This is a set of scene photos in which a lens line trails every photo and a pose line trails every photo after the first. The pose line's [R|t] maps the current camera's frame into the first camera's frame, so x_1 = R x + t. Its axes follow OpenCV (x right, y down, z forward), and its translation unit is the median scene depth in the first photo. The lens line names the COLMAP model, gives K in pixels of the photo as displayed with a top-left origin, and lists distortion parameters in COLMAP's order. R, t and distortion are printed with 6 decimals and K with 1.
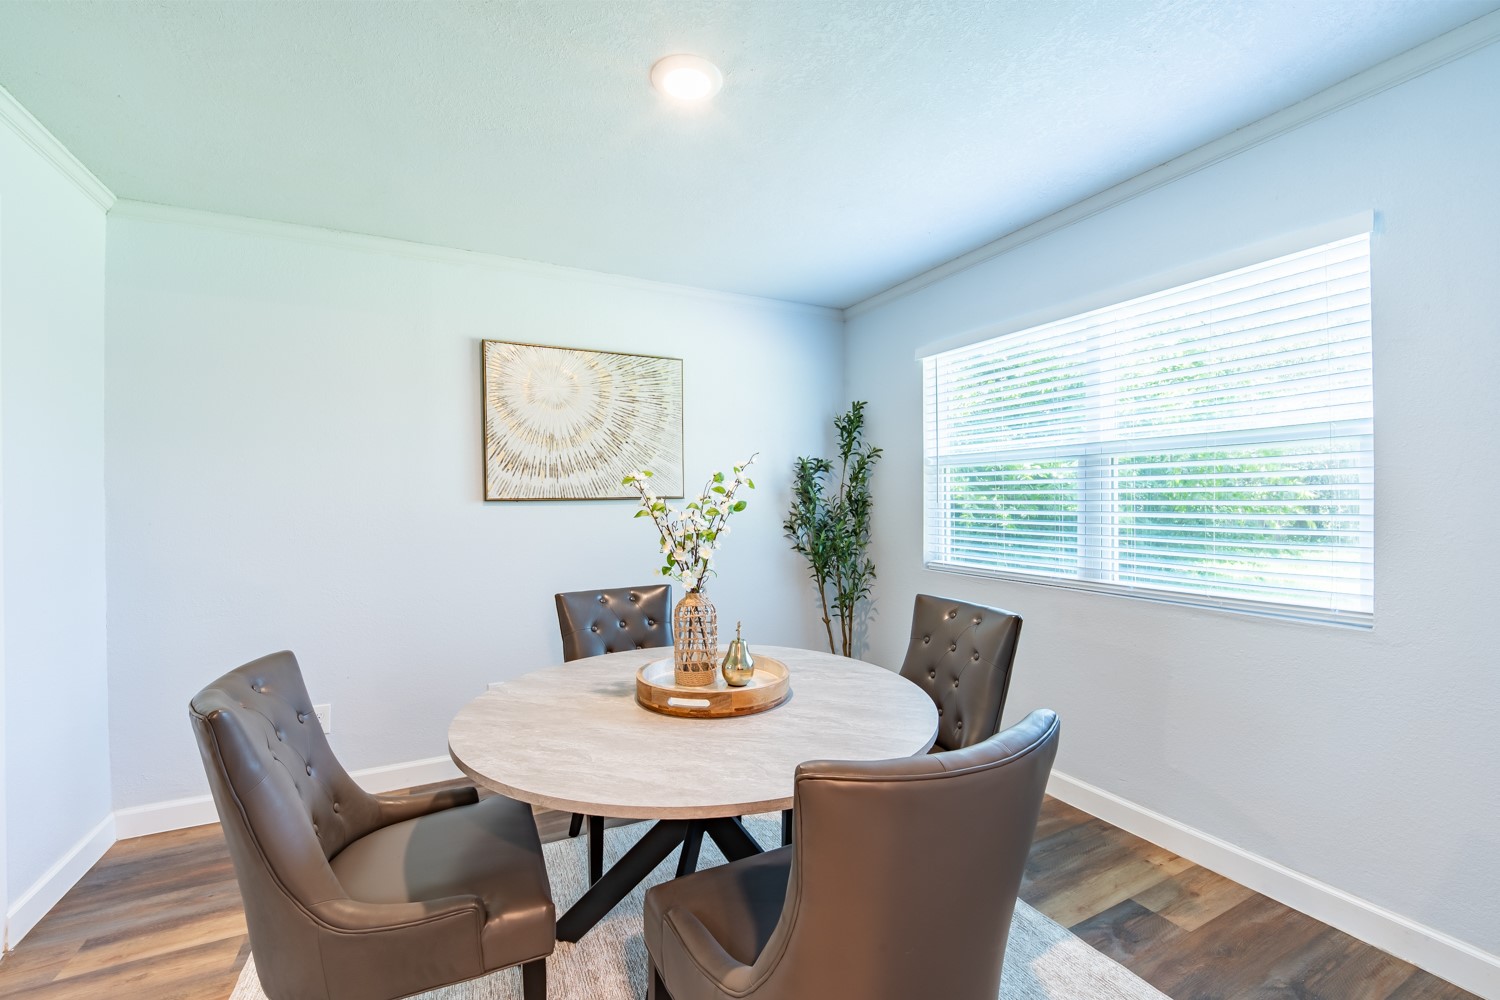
lens RADIAL K [[637.8, 0, 747.2], [0, 637.8, 505.7], [0, 0, 1]] dist [-0.008833, -0.004458]
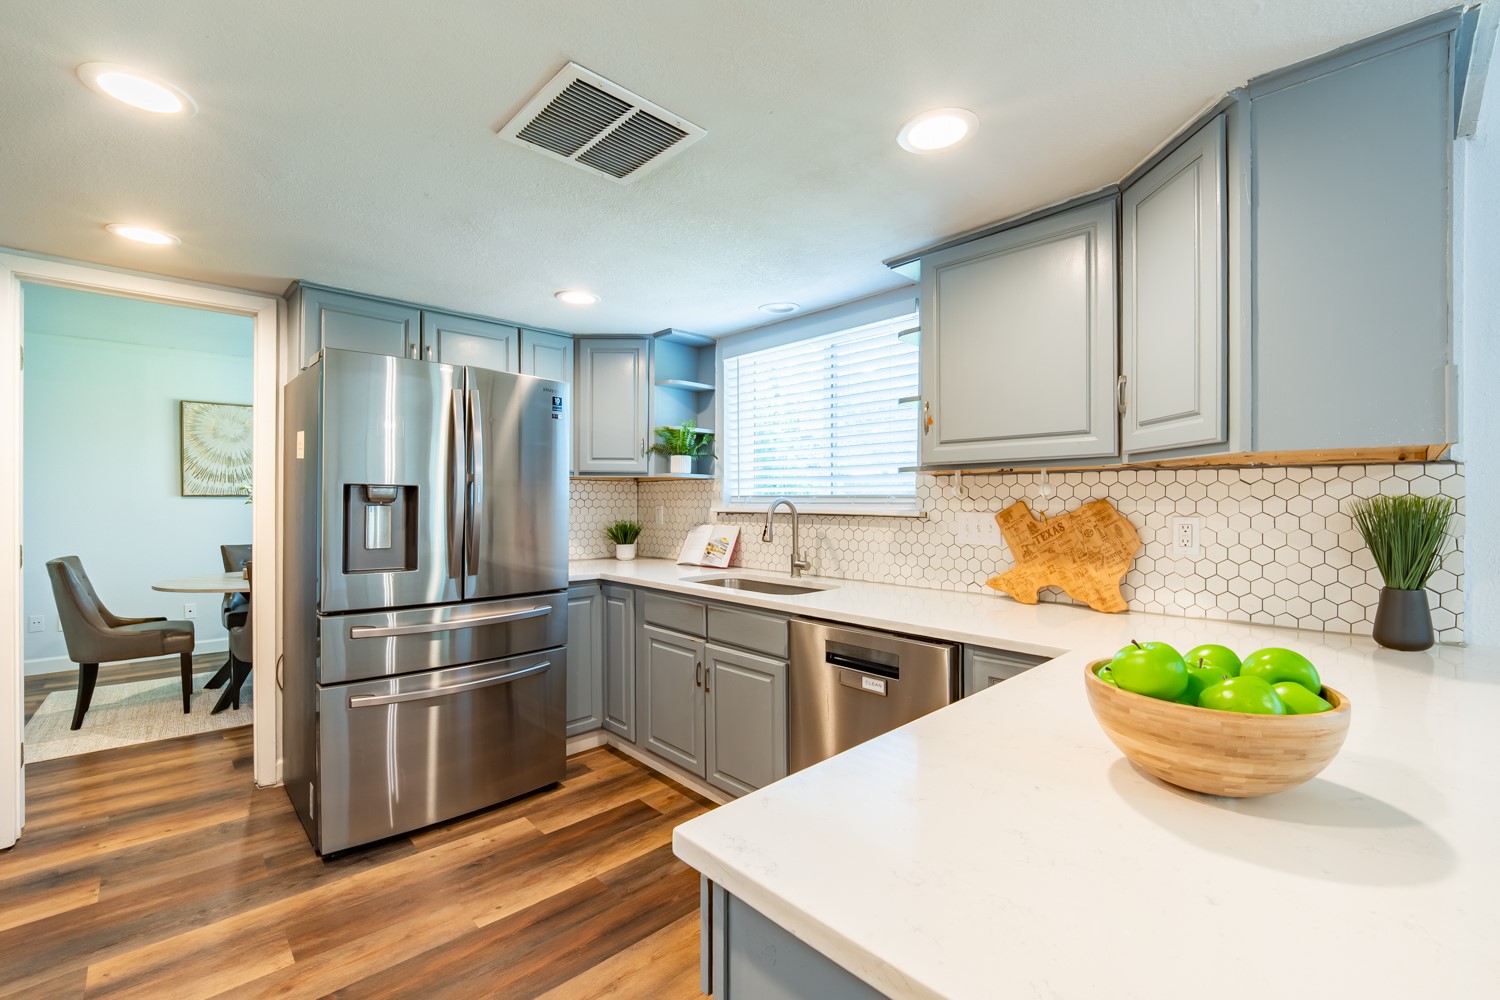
lens RADIAL K [[637.8, 0, 747.4], [0, 637.8, 501.7], [0, 0, 1]] dist [-0.008833, -0.004458]
pose [[0.960047, 0.001007, 0.279838, 0.556901], [-0.002633, 0.999982, 0.005434, -0.005858], [-0.279827, -0.005954, 0.960032, -1.025469]]
